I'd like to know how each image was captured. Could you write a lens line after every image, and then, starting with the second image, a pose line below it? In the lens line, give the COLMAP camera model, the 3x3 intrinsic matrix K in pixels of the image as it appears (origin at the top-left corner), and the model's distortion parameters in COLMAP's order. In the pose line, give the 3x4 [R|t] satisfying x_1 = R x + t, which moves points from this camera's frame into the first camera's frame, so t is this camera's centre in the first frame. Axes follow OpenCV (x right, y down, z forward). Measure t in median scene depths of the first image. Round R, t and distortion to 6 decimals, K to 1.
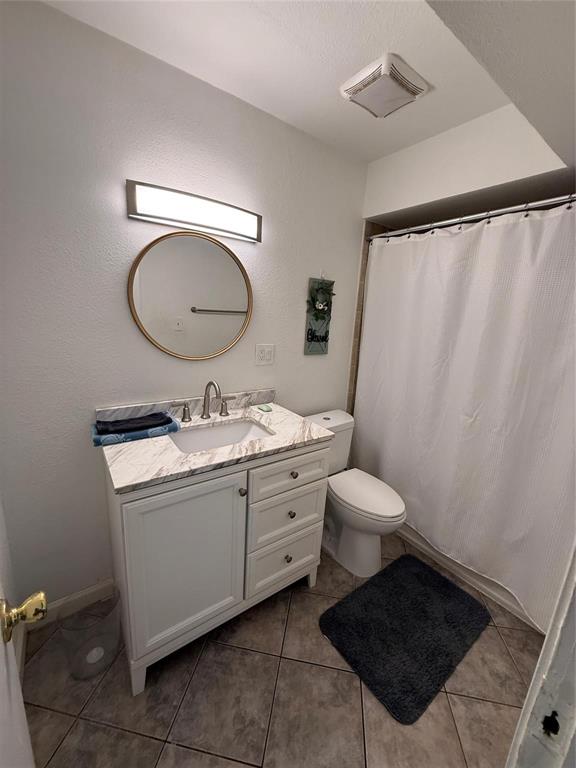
lens RADIAL K [[306.6, 0, 288.0], [0, 306.6, 384.0], [0, 0, 1]] dist [-0.000889, -0.000441]
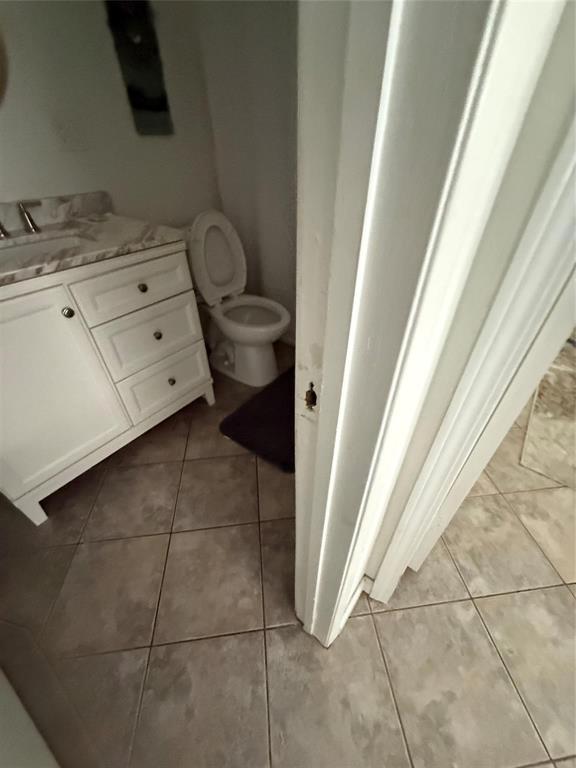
lens RADIAL K [[306.6, 0, 288.0], [0, 306.6, 384.0], [0, 0, 1]] dist [-0.000889, -0.000441]
pose [[0.959948, -0.223863, 0.168477, 0.205880], [0.126423, 0.882720, 0.452573, 0.206324], [-0.250033, -0.413147, 0.875667, 0.070106]]
